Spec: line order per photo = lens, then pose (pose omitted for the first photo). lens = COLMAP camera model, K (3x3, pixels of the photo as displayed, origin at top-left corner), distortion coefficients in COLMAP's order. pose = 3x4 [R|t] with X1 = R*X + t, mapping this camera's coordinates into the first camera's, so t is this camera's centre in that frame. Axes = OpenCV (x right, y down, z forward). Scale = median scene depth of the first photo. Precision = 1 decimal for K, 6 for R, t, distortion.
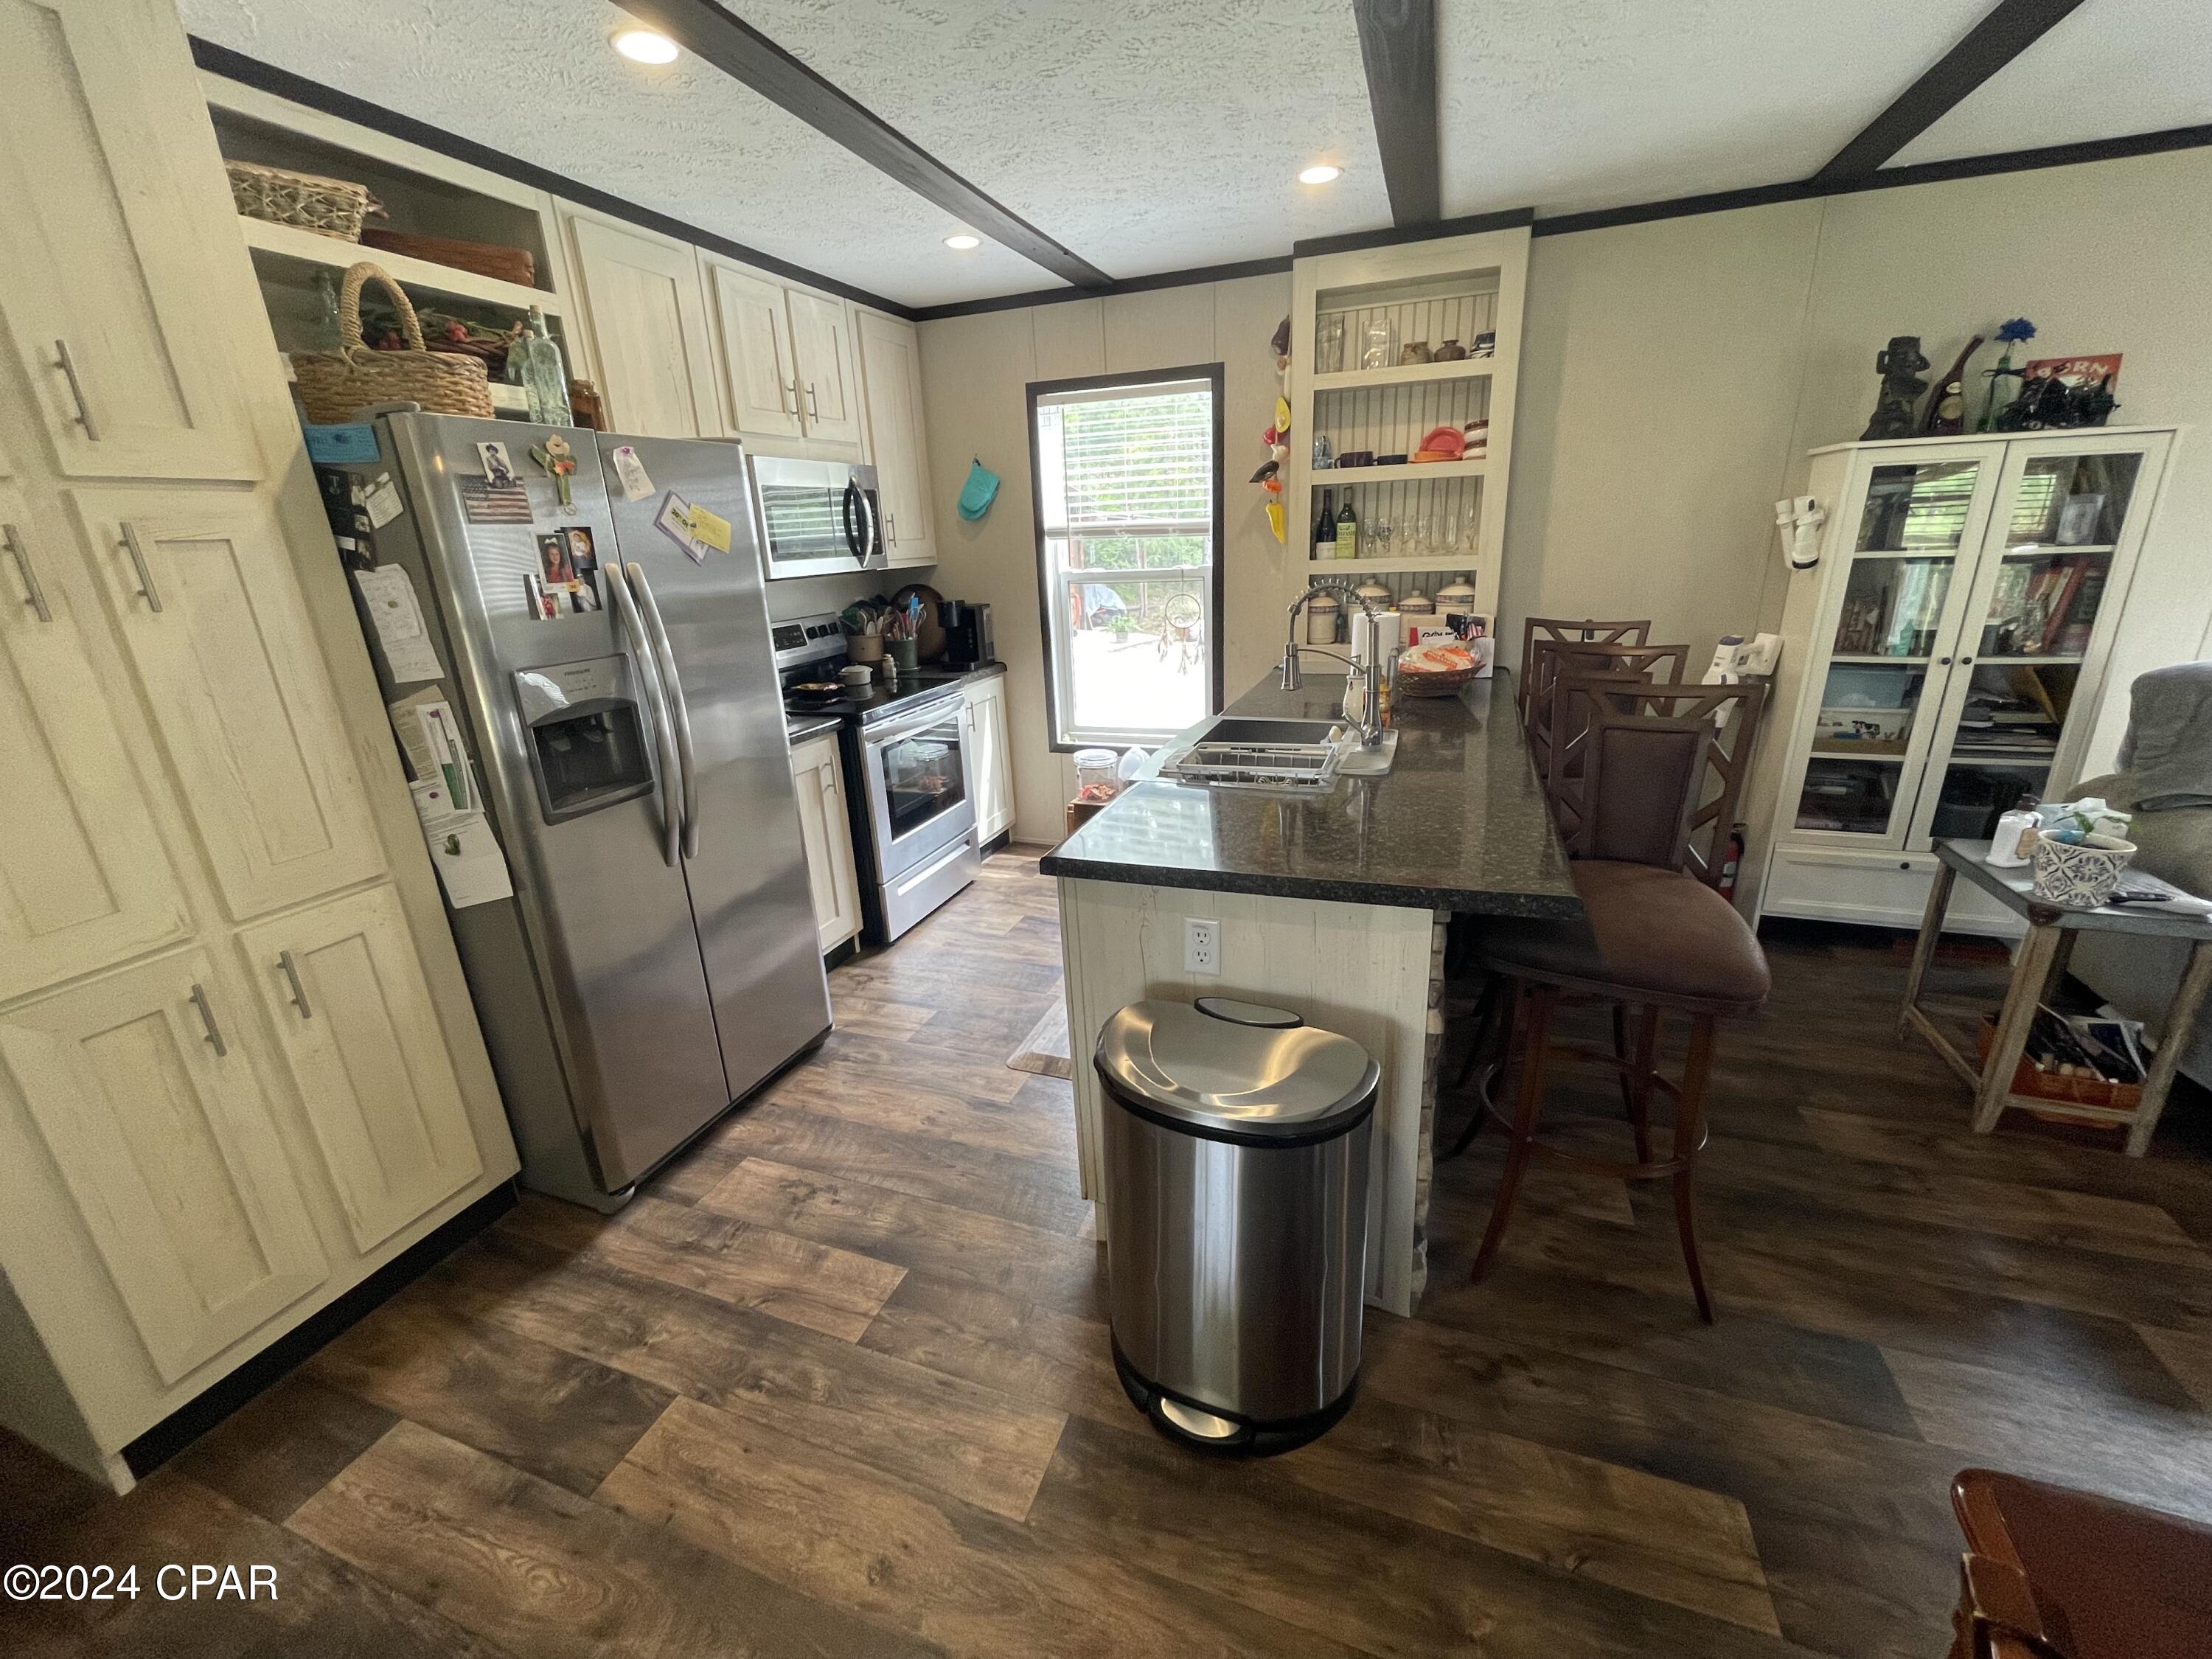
lens RADIAL K [[910.5, 0, 1106.0], [0, 910.5, 829.5], [0, 0, 1]] dist [-0.002359, 0.004462]
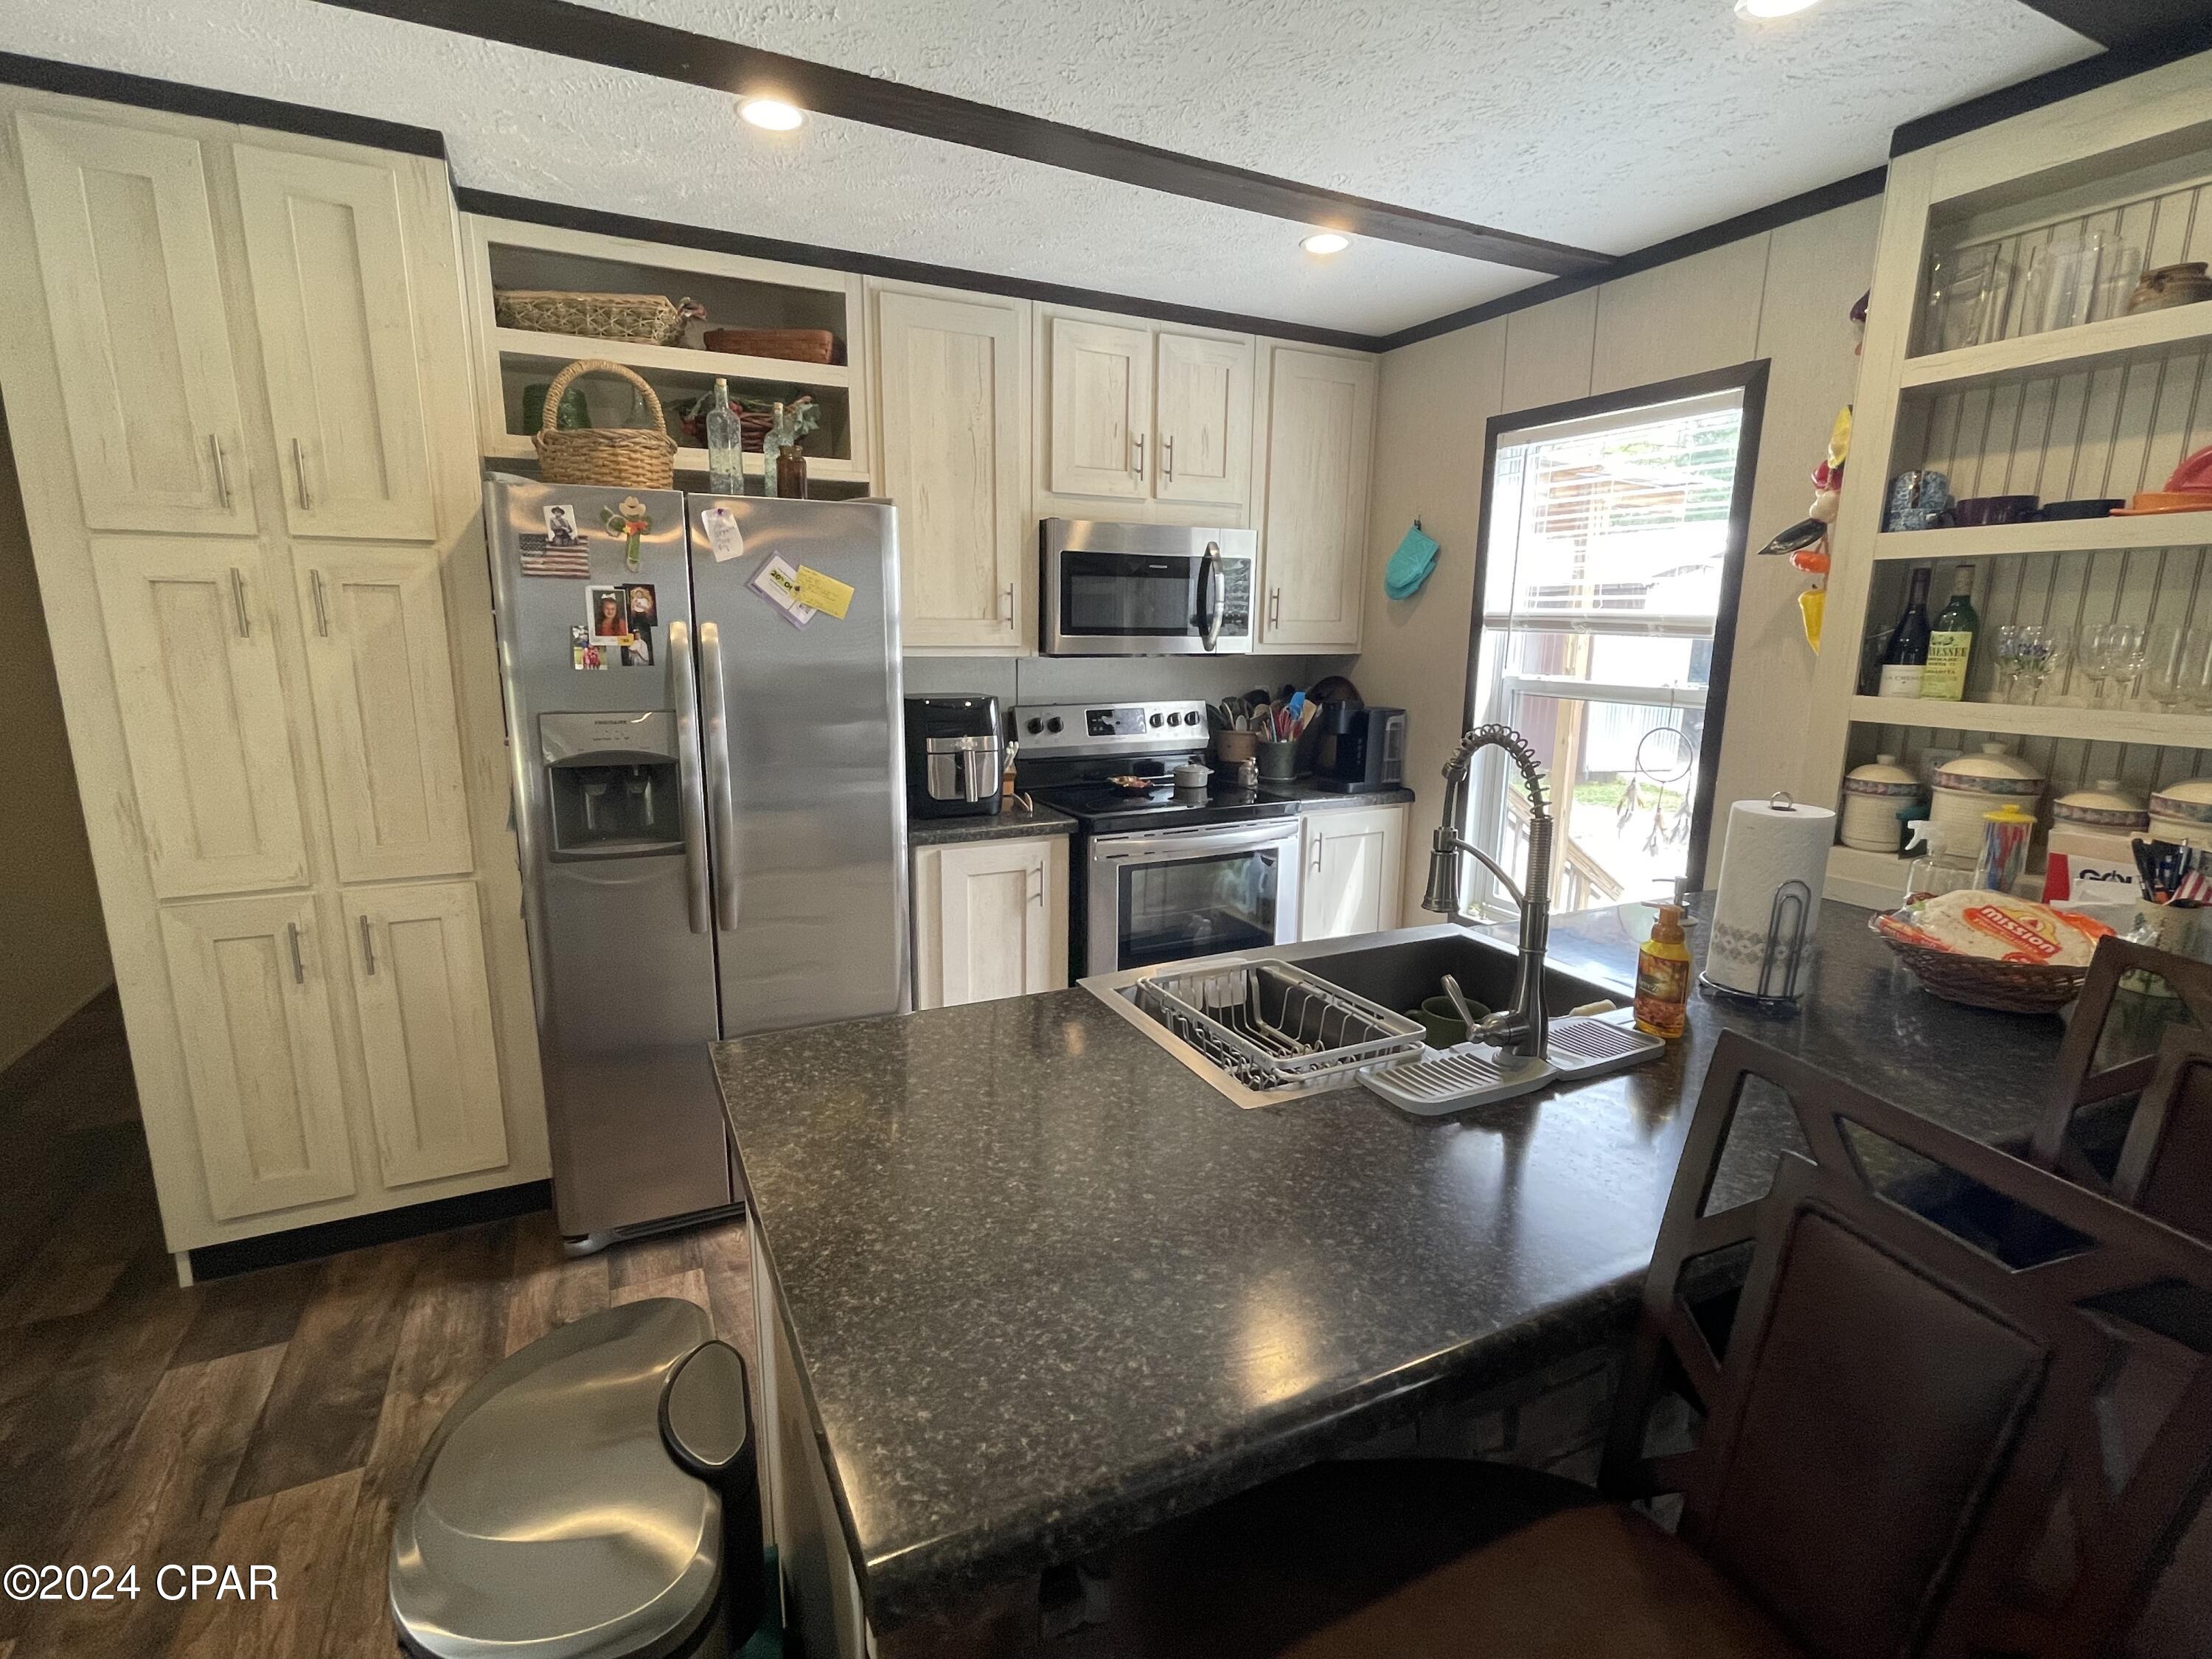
lens RADIAL K [[1043.3, 0, 1106.0], [0, 1043.3, 829.5], [0, 0, 1]] dist [-0.001067, 0.001092]
pose [[0.723319, 0.185828, -0.665040, 0.490493], [-0.255567, 0.966760, -0.007828, -0.150423], [0.641479, 0.175624, 0.746767, 0.402228]]
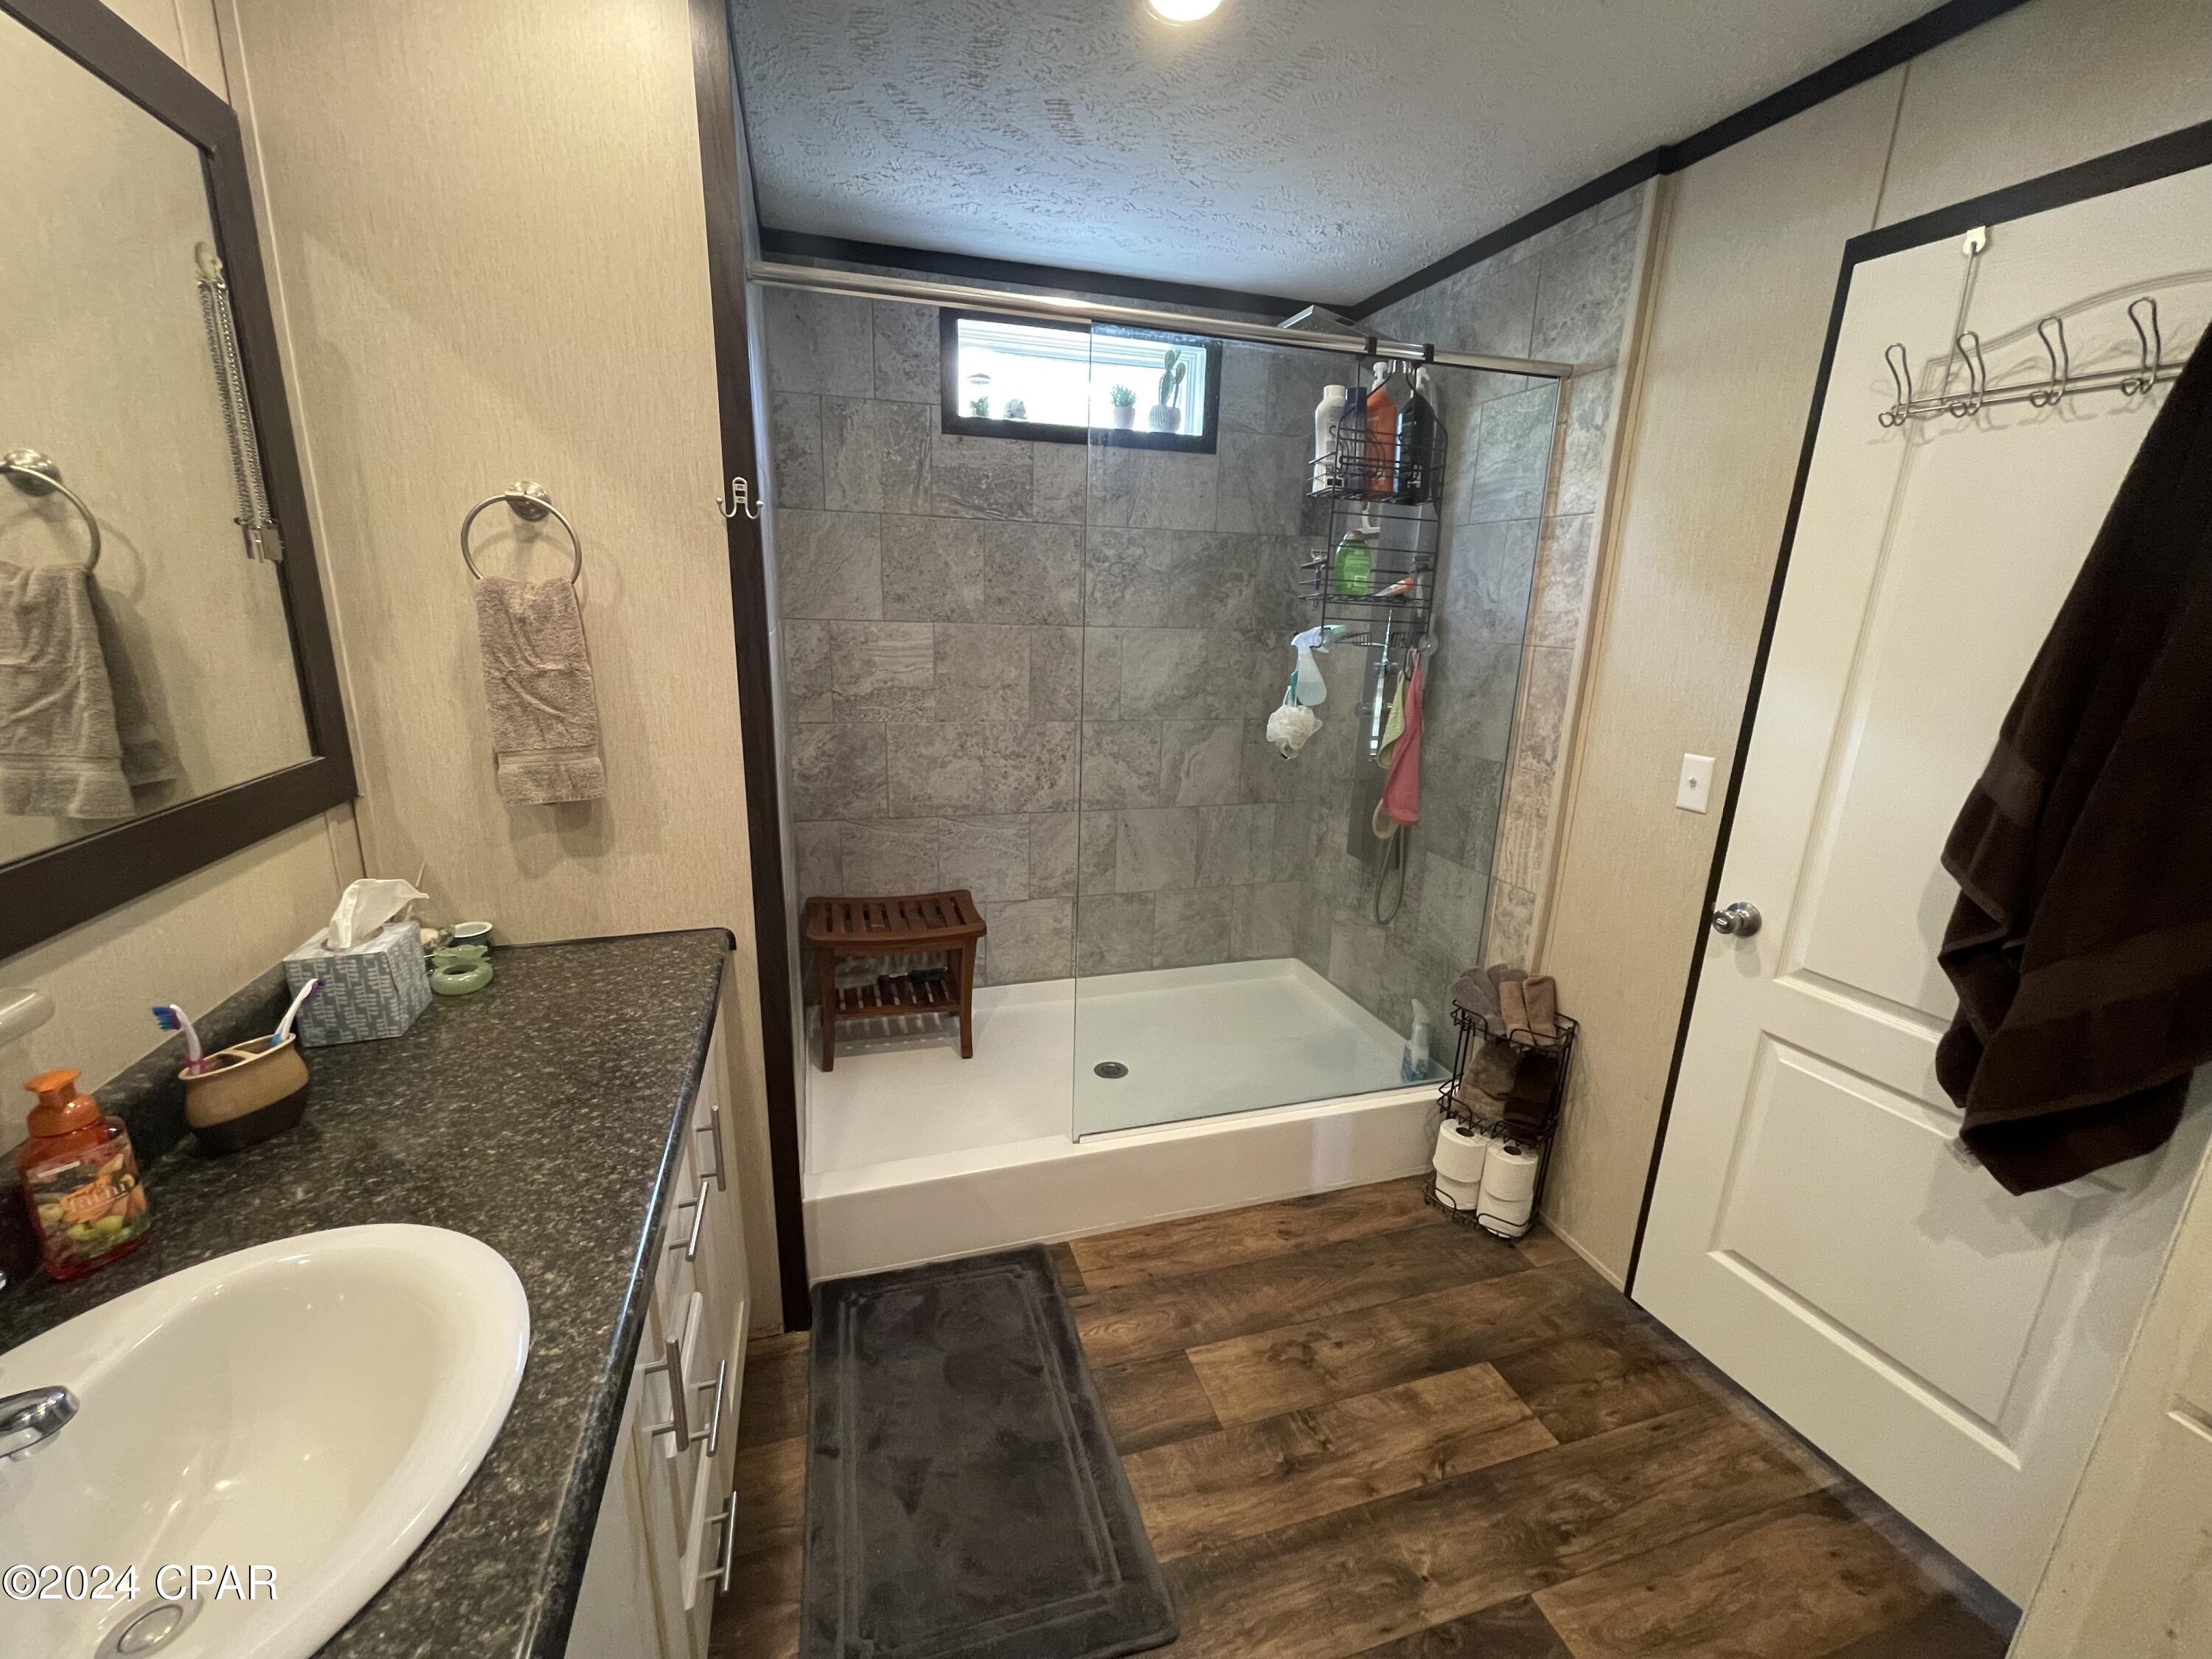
lens RADIAL K [[910.5, 0, 1106.0], [0, 910.5, 829.5], [0, 0, 1]] dist [-0.002359, 0.004462]
pose [[0.792552, -0.084399, 0.603935, -0.863338], [0.147178, 0.987572, -0.055133, -0.053704], [-0.591777, 0.132582, 0.795124, 0.339941]]
